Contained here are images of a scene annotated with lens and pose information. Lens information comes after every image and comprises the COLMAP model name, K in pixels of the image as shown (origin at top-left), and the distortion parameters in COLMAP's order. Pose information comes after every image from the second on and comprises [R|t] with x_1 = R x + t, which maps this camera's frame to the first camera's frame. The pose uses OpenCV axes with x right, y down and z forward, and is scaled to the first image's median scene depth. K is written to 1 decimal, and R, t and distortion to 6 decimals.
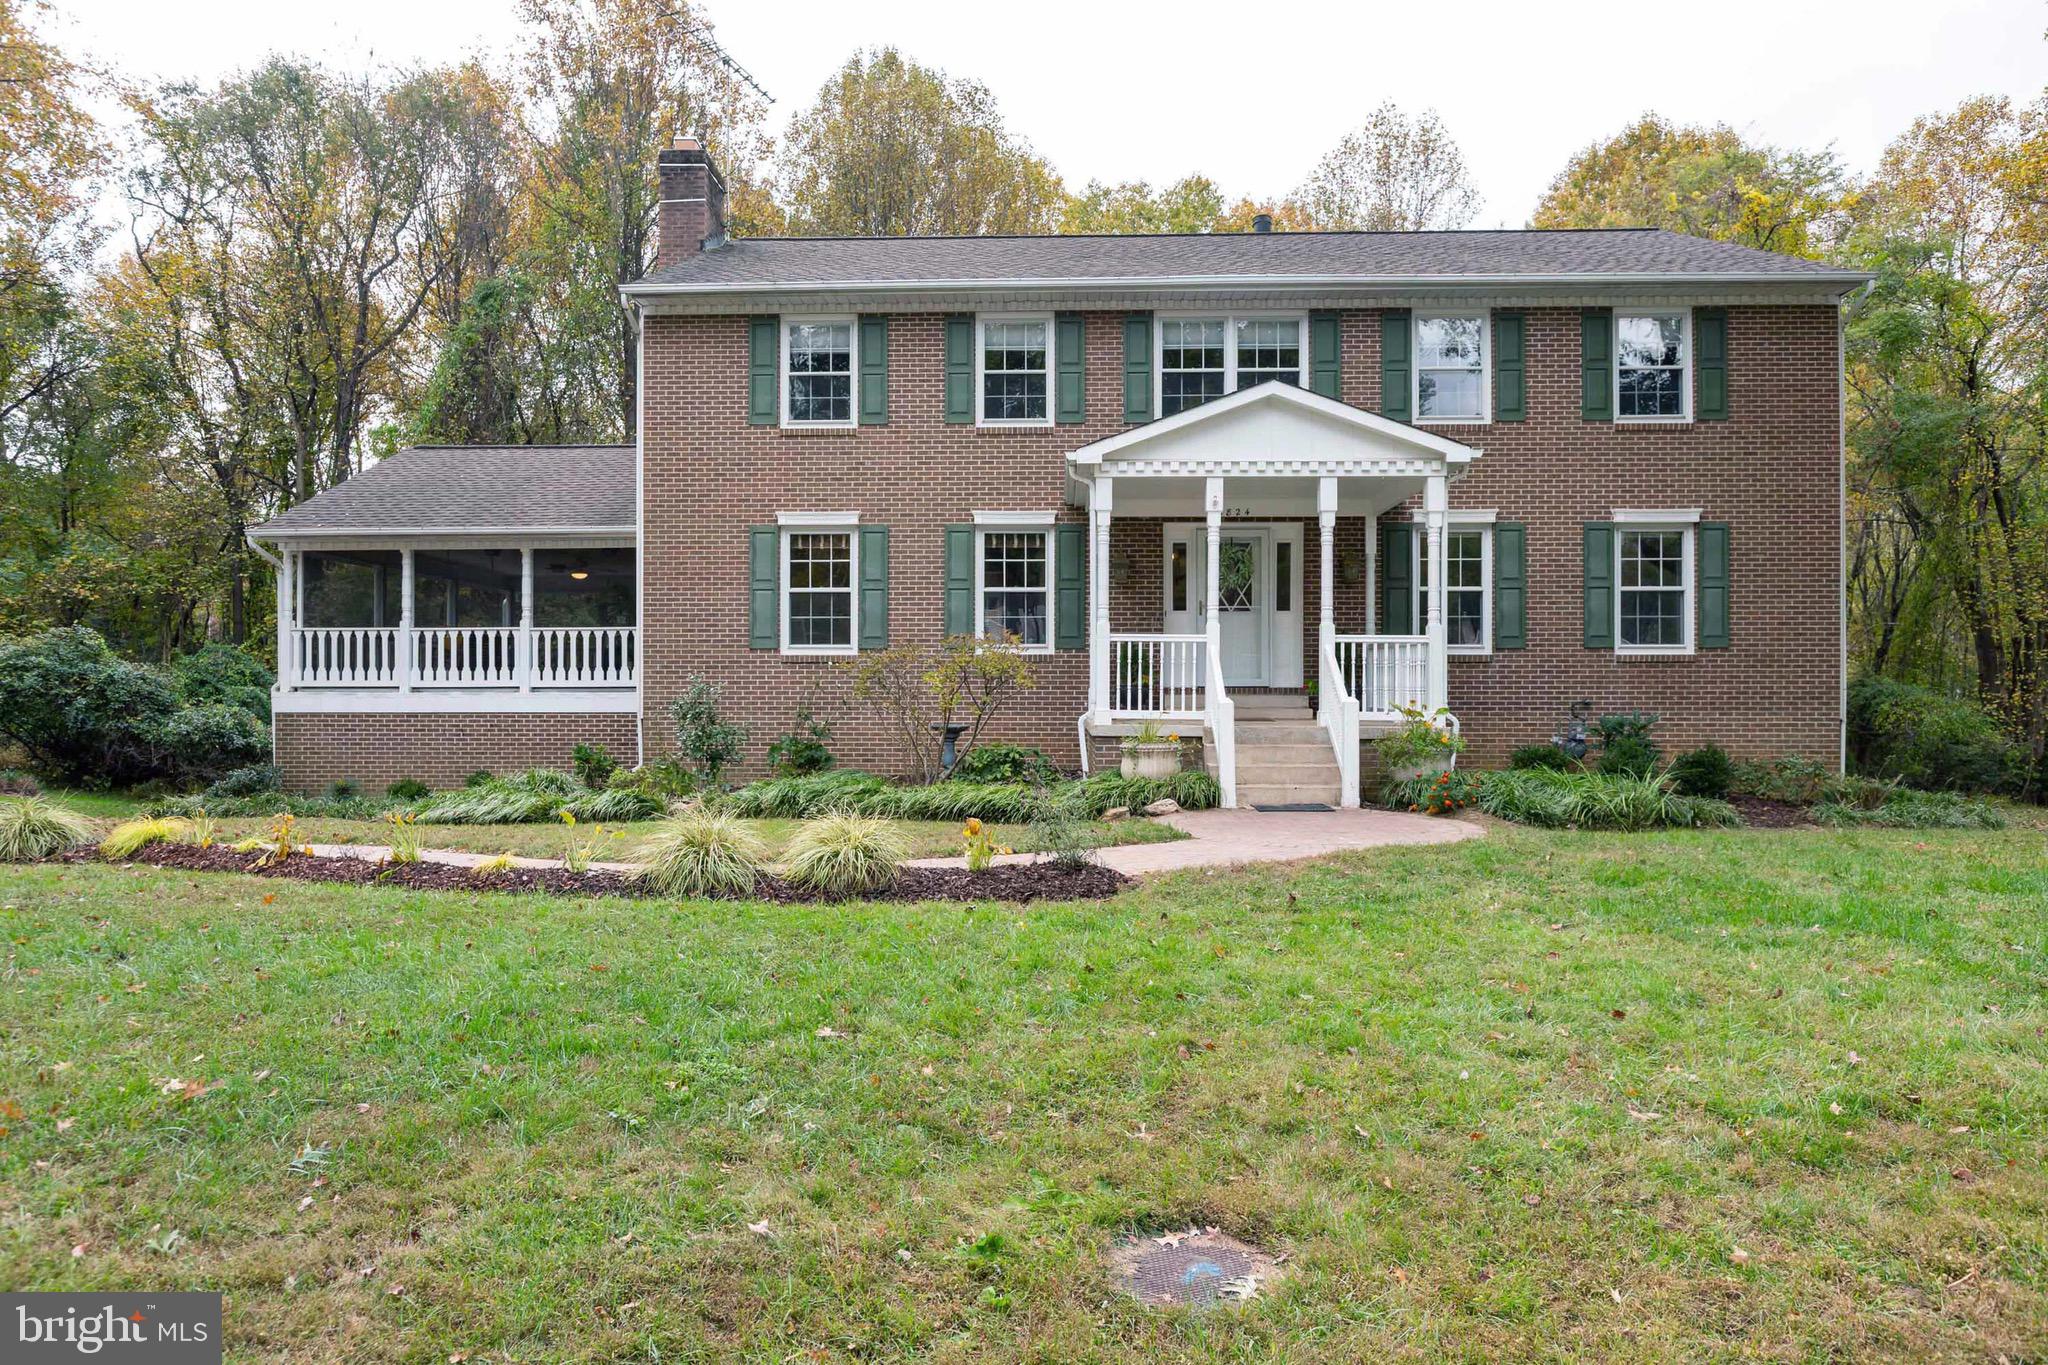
lens RADIAL K [[1268.5, 0, 1024.0], [0, 1268.5, 682.5], [0, 0, 1]] dist [-0.009547, -0.000449]
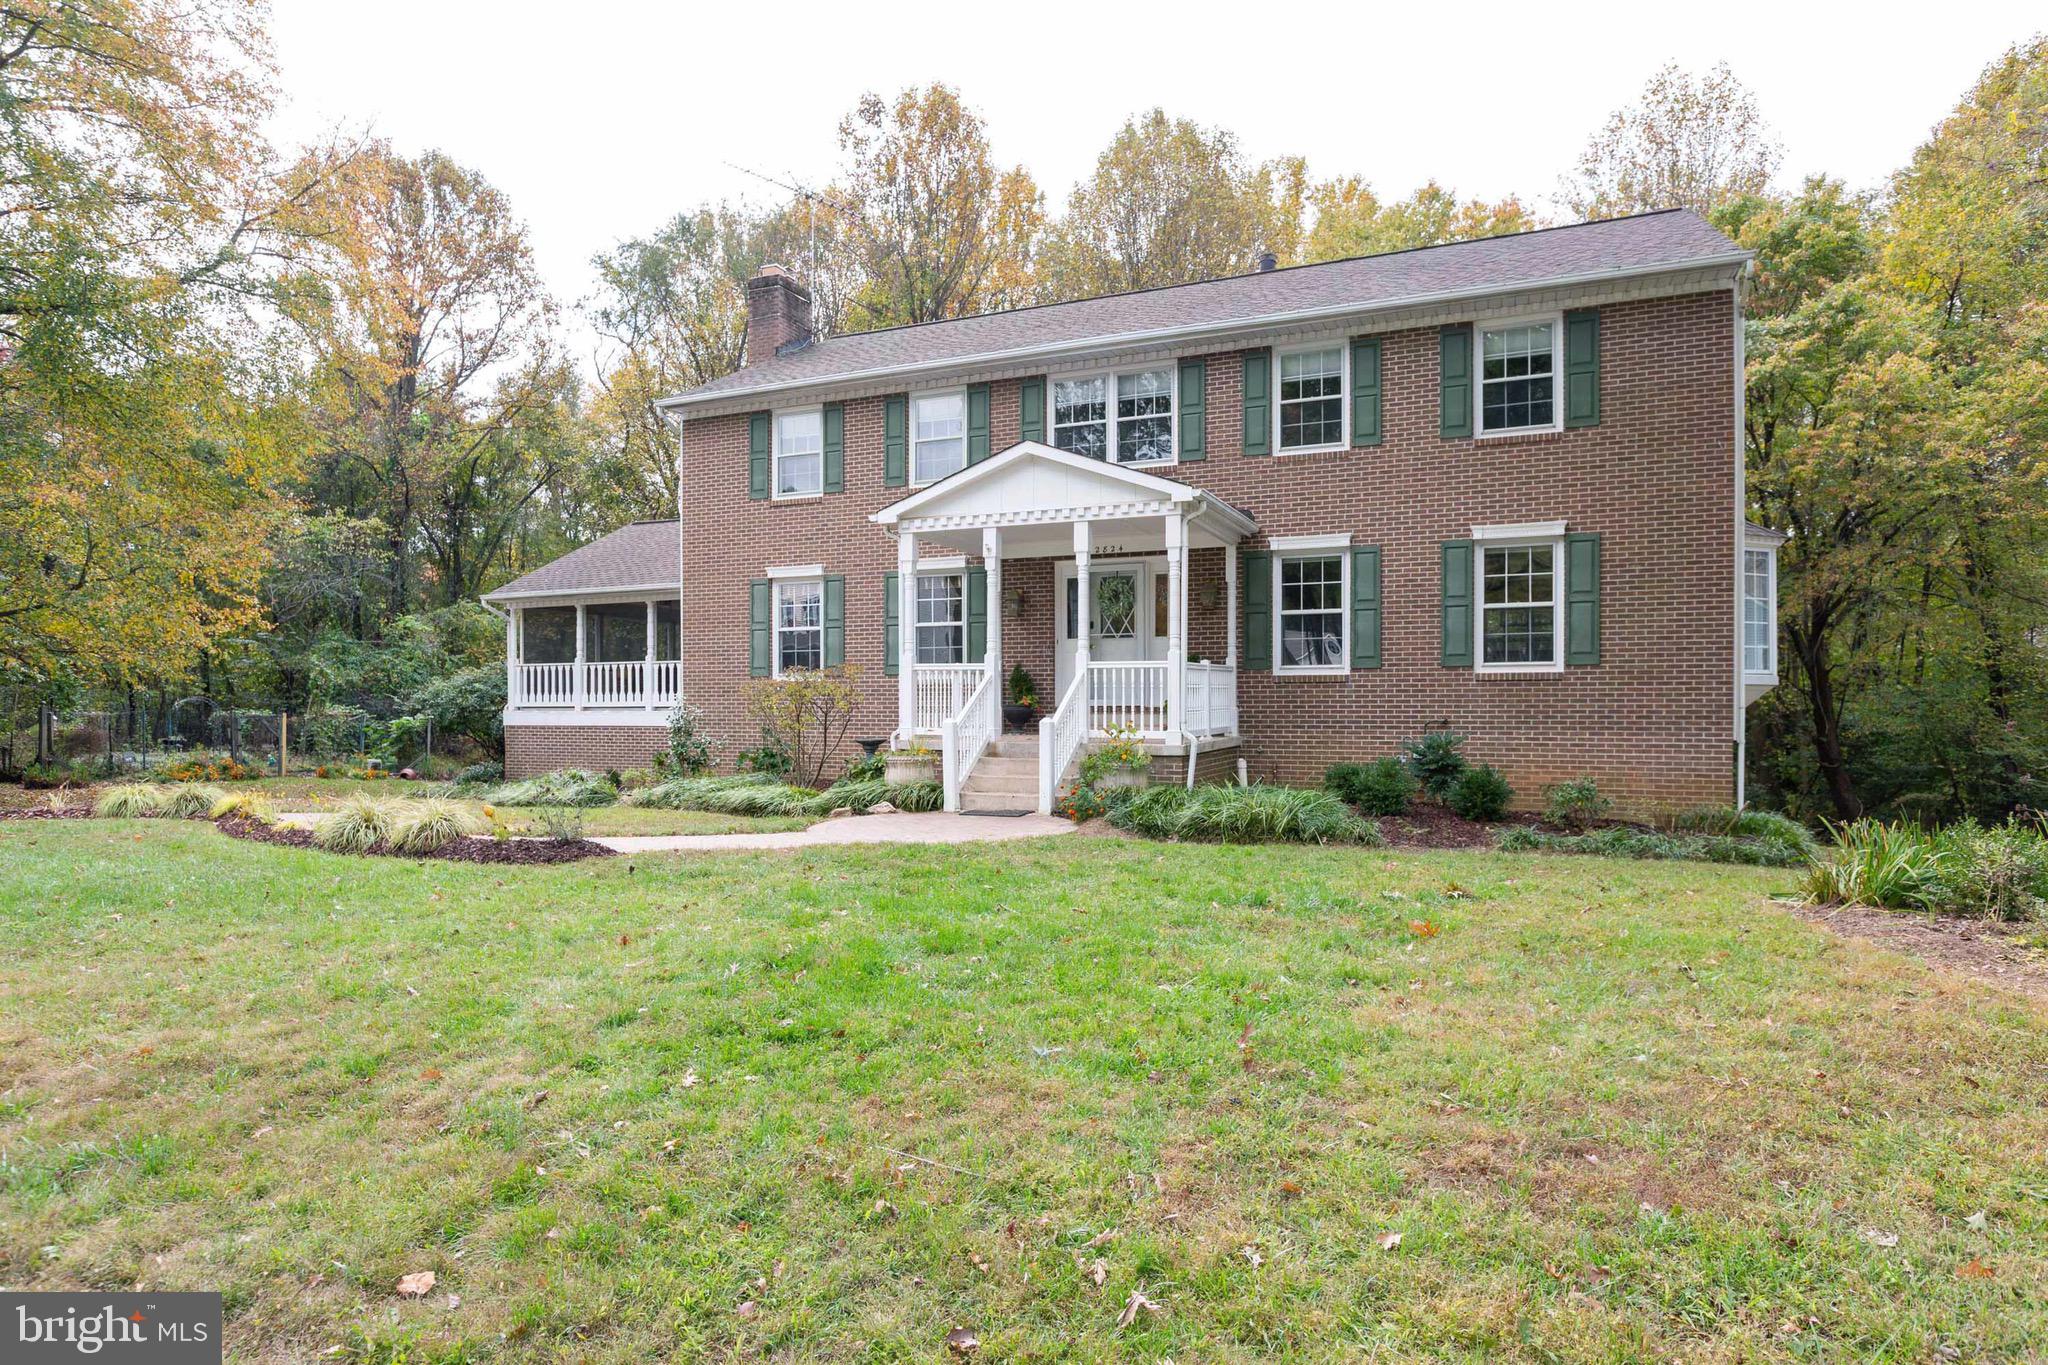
lens RADIAL K [[1230.5, 0, 1024.0], [0, 1230.5, 682.5], [0, 0, 1]] dist [-0.002571, -0.000667]
pose [[0.919580, -0.008005, -0.392822, 0.459736], [0.001735, 0.999865, -0.016316, -0.000448], [0.392900, 0.014323, 0.919470, -0.013104]]
